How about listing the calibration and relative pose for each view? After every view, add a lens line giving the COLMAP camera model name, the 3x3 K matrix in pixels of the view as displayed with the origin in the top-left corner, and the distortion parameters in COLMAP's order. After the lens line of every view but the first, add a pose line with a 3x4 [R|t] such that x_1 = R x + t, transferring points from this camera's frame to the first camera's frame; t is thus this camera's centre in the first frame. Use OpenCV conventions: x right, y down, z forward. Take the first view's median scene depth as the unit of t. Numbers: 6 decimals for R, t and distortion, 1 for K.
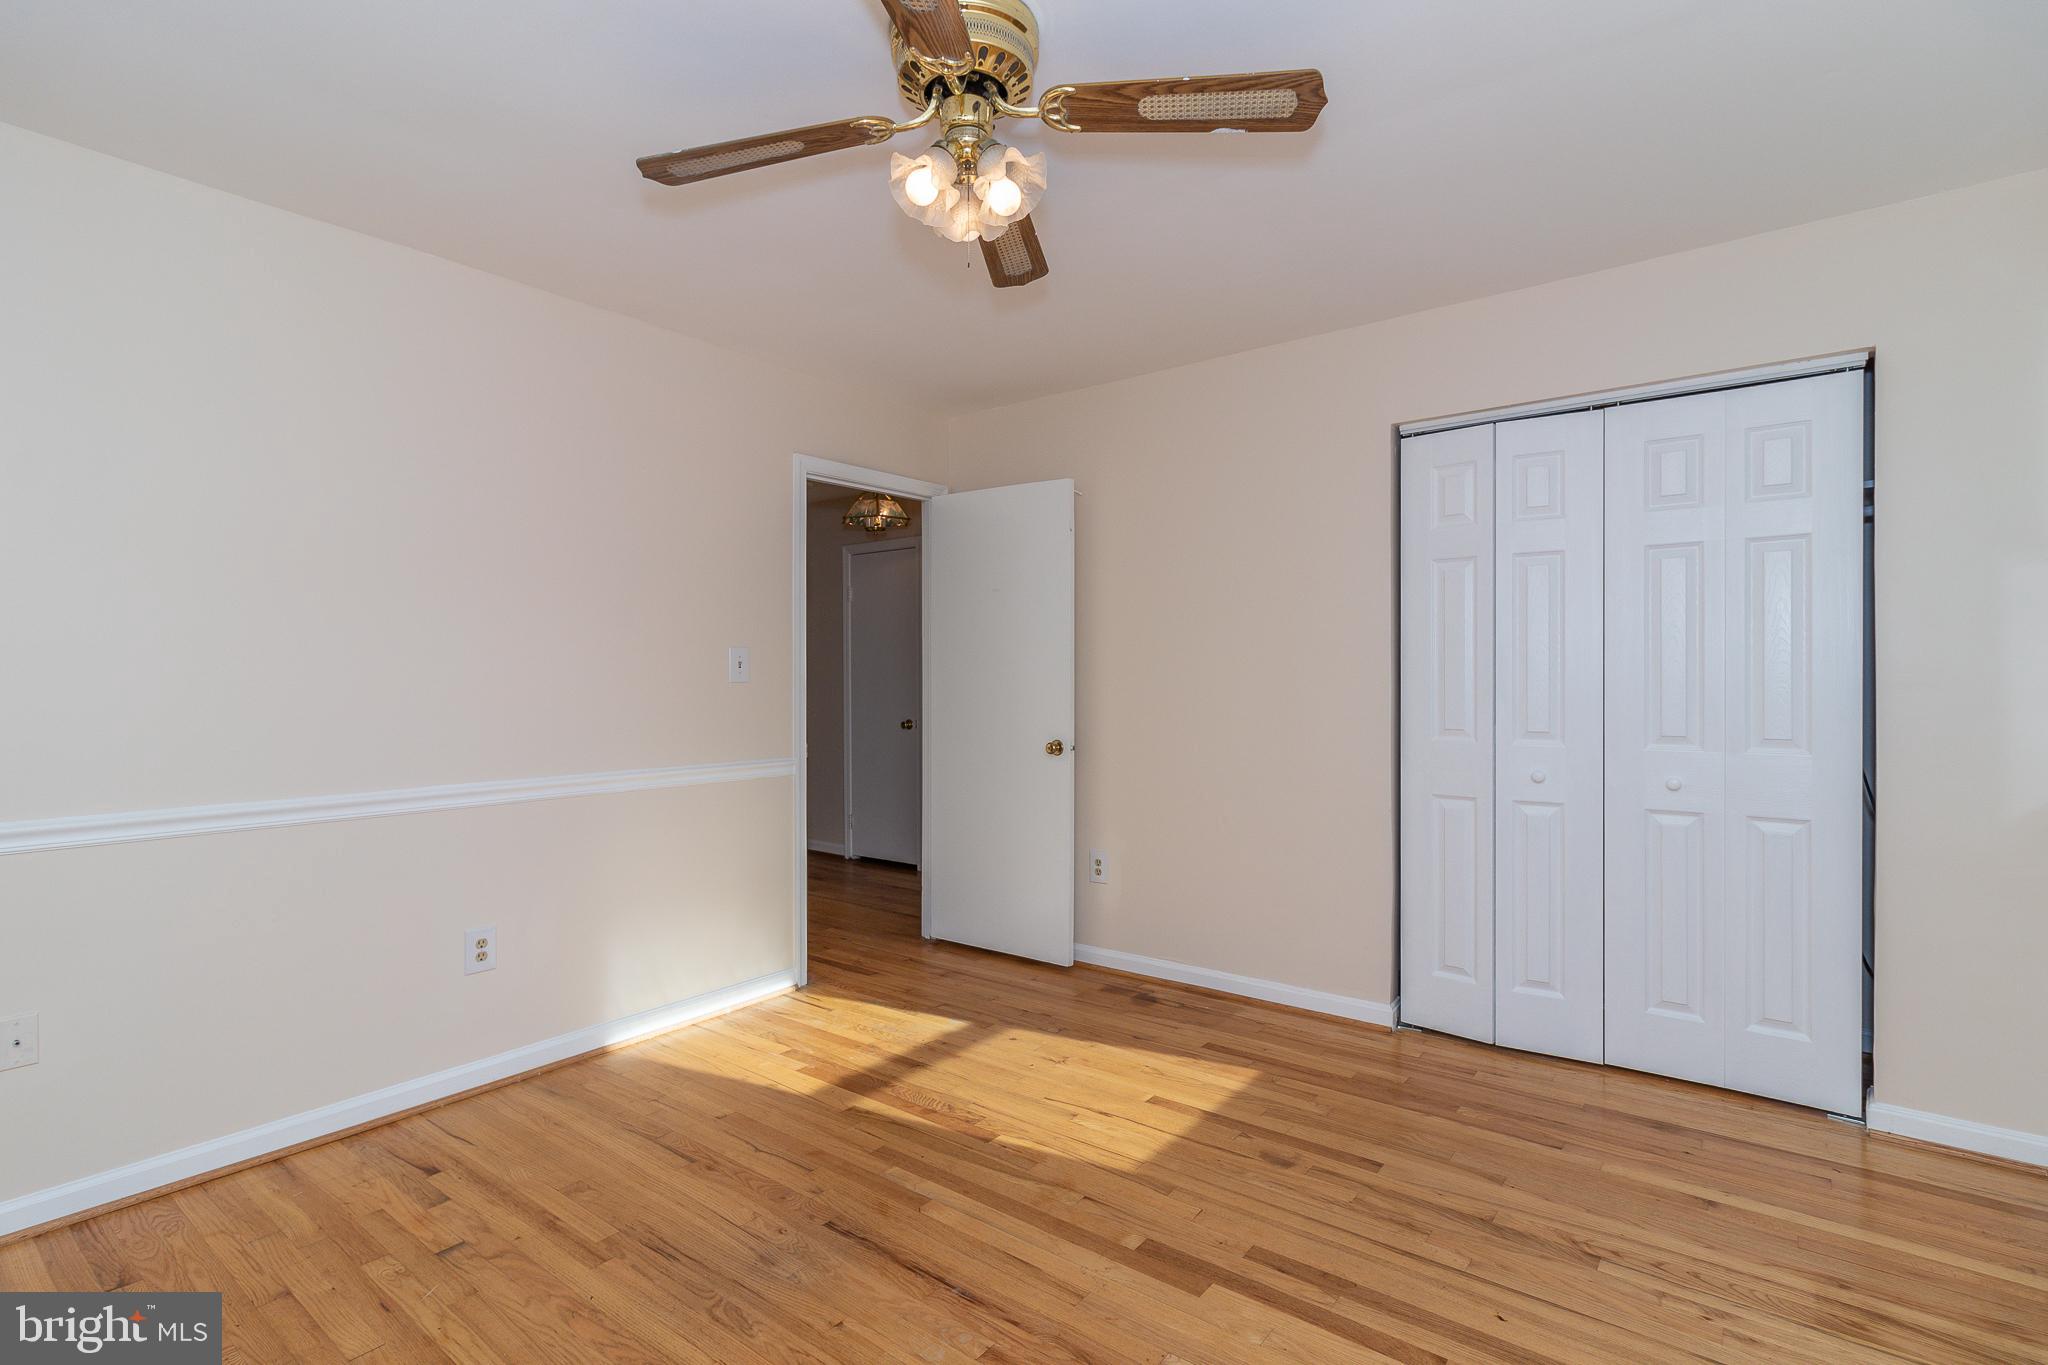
lens RADIAL K [[948.9, 0, 1025.8], [0, 948.9, 684.7], [0, 0, 1]] dist [0.006041, 0.000536]
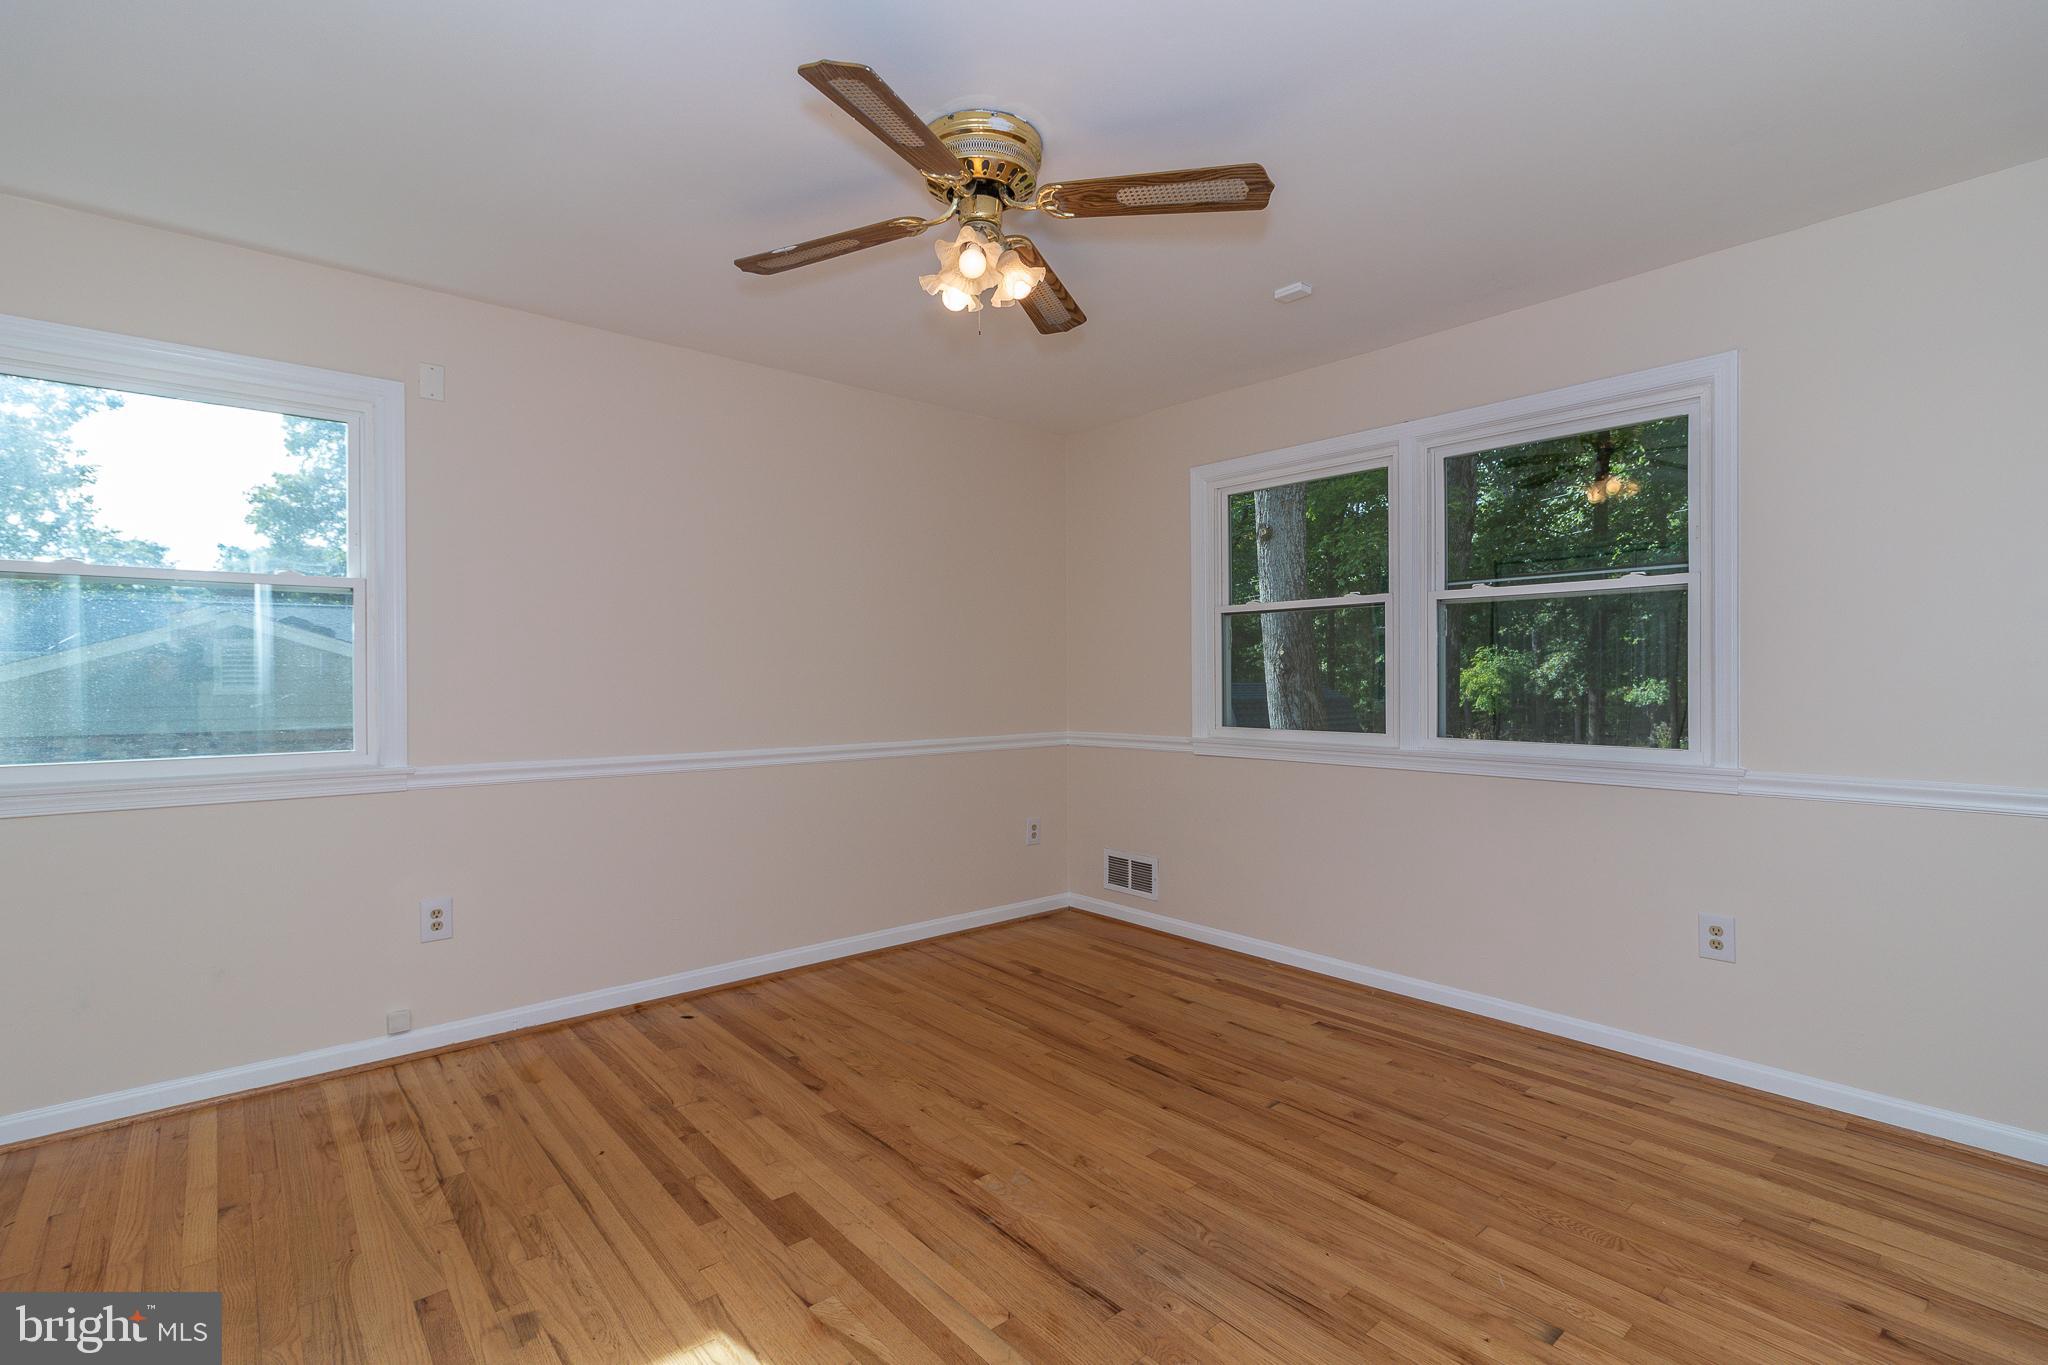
lens RADIAL K [[948.9, 0, 1025.5], [0, 948.9, 679.4], [0, 0, 1]] dist [0.006041, 0.000536]
pose [[-0.980370, 0.005527, 0.197090, -0.312853], [0.005897, 0.999982, 0.001289, -0.001168], [-0.197079, 0.002426, -0.980385, 1.937689]]
